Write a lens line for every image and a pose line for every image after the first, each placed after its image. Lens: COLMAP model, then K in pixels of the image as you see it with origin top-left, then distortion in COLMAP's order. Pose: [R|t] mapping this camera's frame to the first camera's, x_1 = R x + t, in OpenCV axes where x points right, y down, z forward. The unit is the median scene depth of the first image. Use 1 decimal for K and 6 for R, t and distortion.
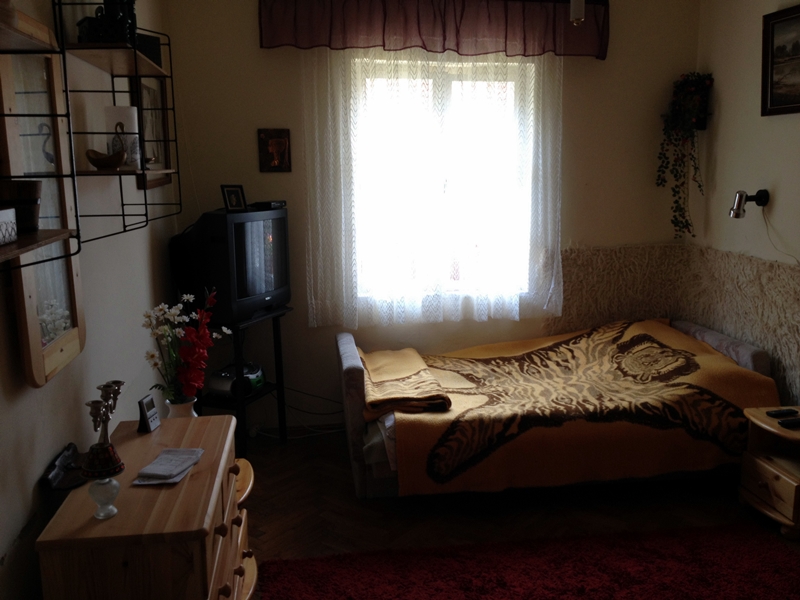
lens RADIAL K [[768.0, 0, 402.1], [0, 768.0, 300.4], [0, 0, 1]] dist [0.192791, -0.404211]
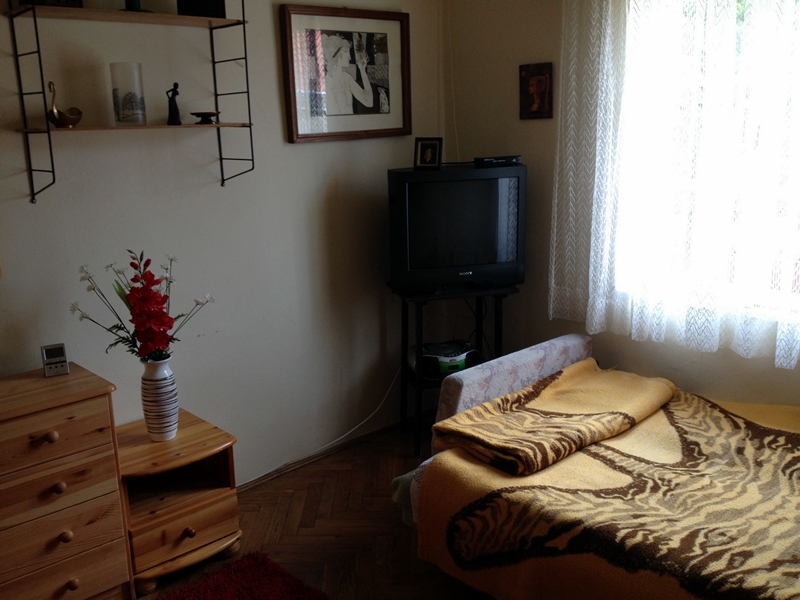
lens RADIAL K [[768.0, 0, 402.1], [0, 768.0, 300.4], [0, 0, 1]] dist [0.192791, -0.404211]
pose [[0.579629, 0.186094, -0.793347, 0.527055], [-0.119222, 0.982465, 0.143350, -0.099179], [0.806112, 0.011495, 0.591651, 0.513458]]
